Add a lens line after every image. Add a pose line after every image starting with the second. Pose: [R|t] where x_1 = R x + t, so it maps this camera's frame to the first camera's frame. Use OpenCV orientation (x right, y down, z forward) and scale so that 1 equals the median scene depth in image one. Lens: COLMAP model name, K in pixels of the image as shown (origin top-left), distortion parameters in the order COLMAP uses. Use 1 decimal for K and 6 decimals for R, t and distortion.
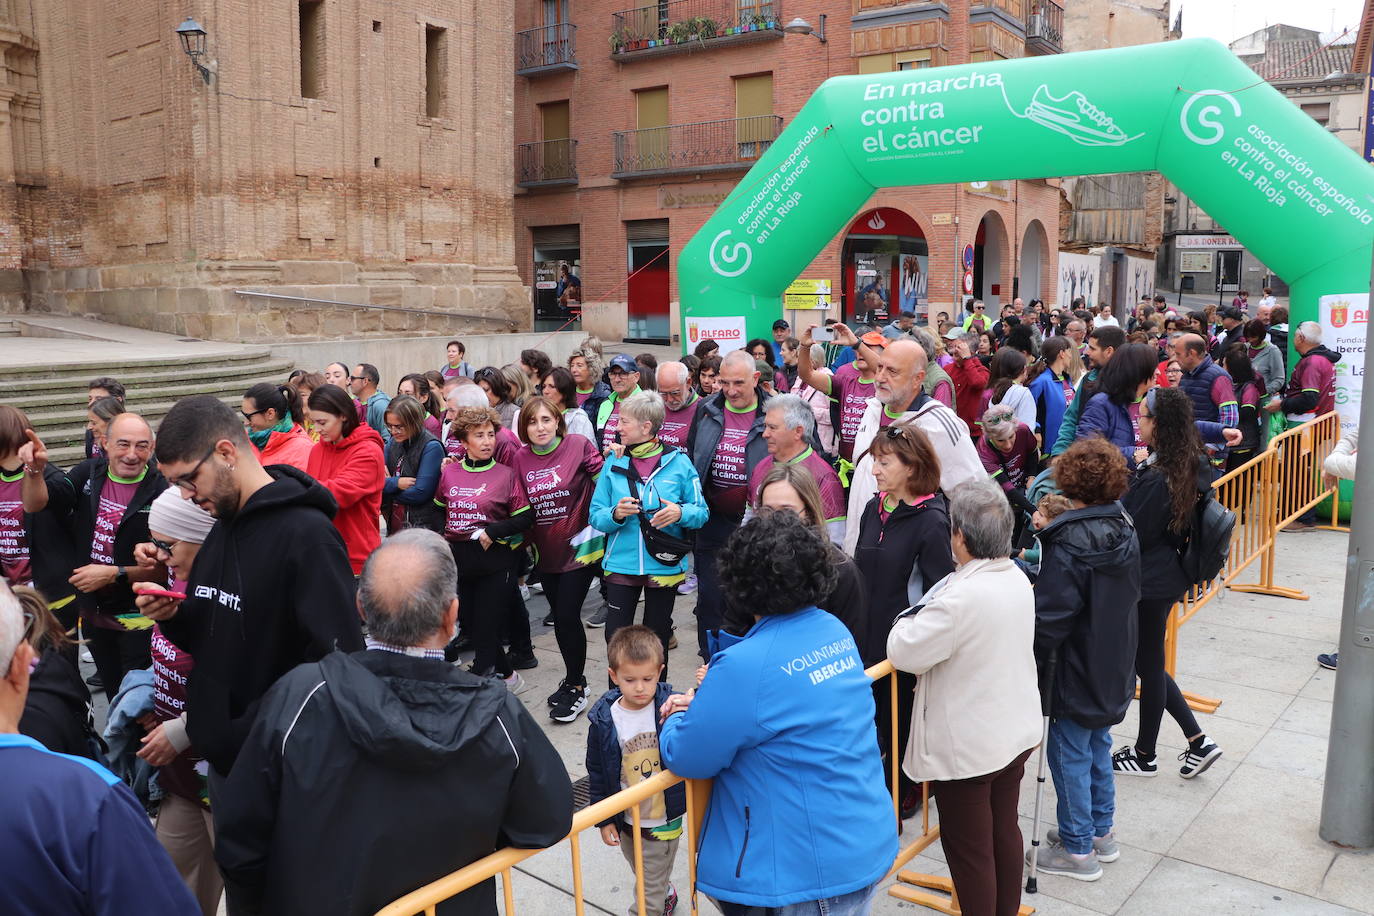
lens RADIAL K [[1143.1, 0, 685.8], [0, 1143.1, 477.6], [0, 0, 1]] dist [-0.177333, 0.150392]
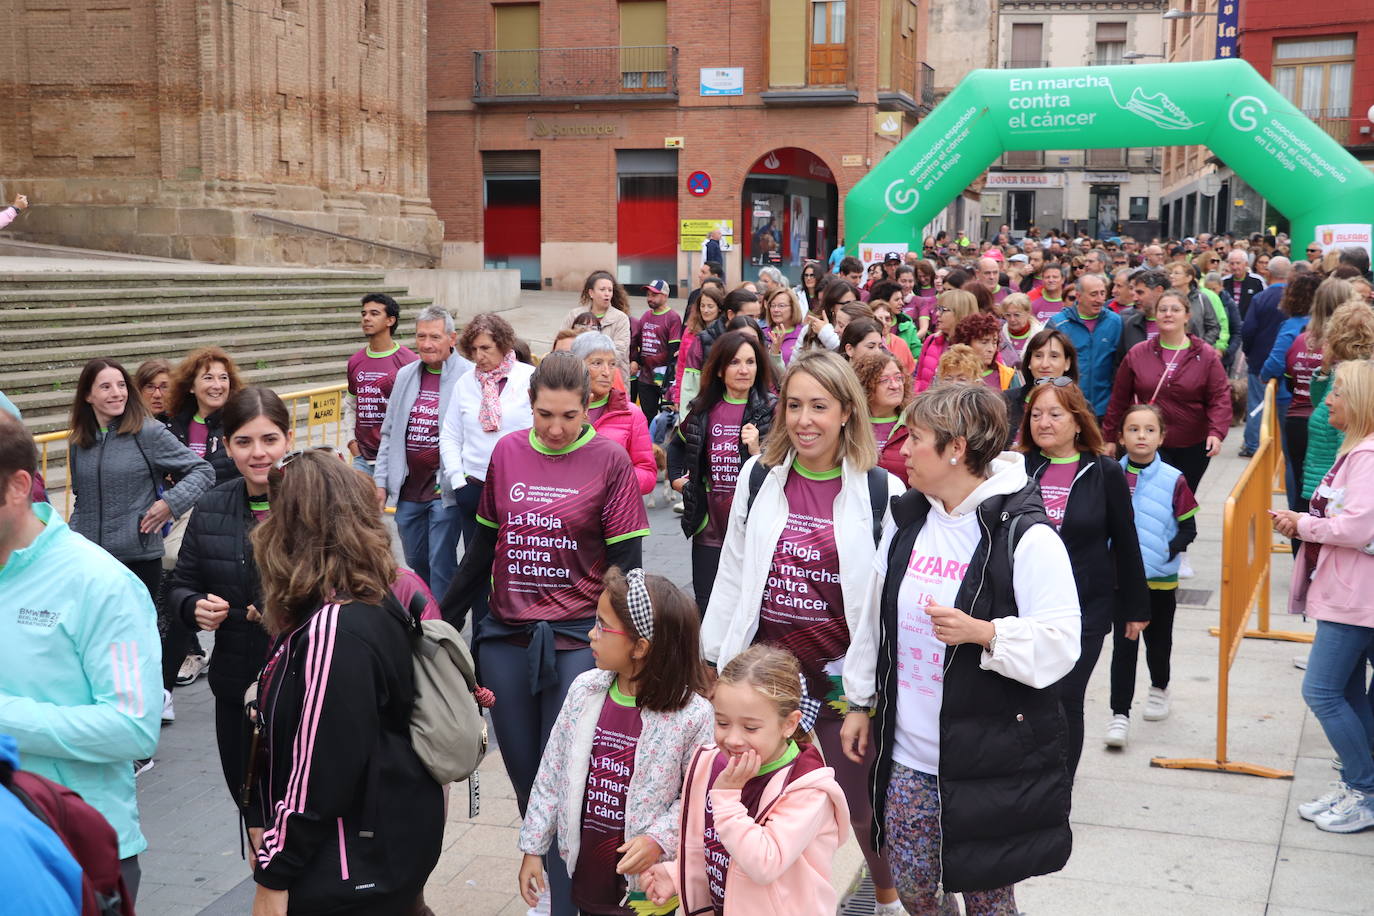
lens RADIAL K [[1725.3, 0, 694.3], [0, 1725.3, 480.3], [0, 0, 1]] dist [0.046722, 0.000000]
pose [[0.946133, -0.028934, 0.322484, -0.477097], [0.037722, 0.999067, -0.021035, 0.097222], [-0.321574, 0.032066, 0.946341, -0.479340]]
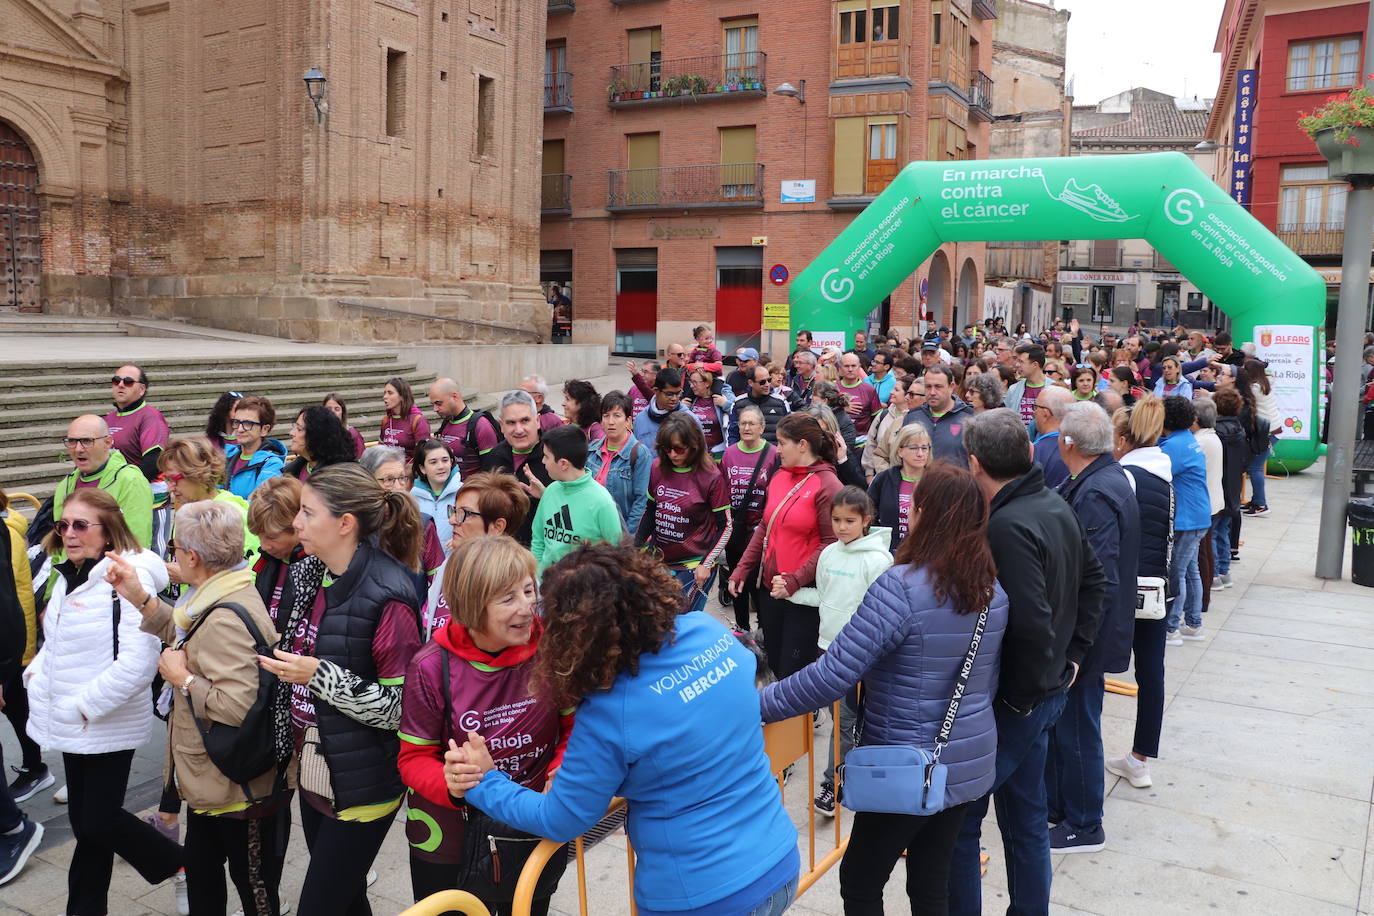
lens RADIAL K [[1143.1, 0, 691.5], [0, 1143.1, 475.0], [0, 0, 1]] dist [-0.177333, 0.150392]
pose [[0.991901, 0.006293, 0.126859, -0.167030], [-0.003569, 0.999758, -0.021690, 0.033709], [-0.126965, 0.021062, 0.991684, -0.181017]]
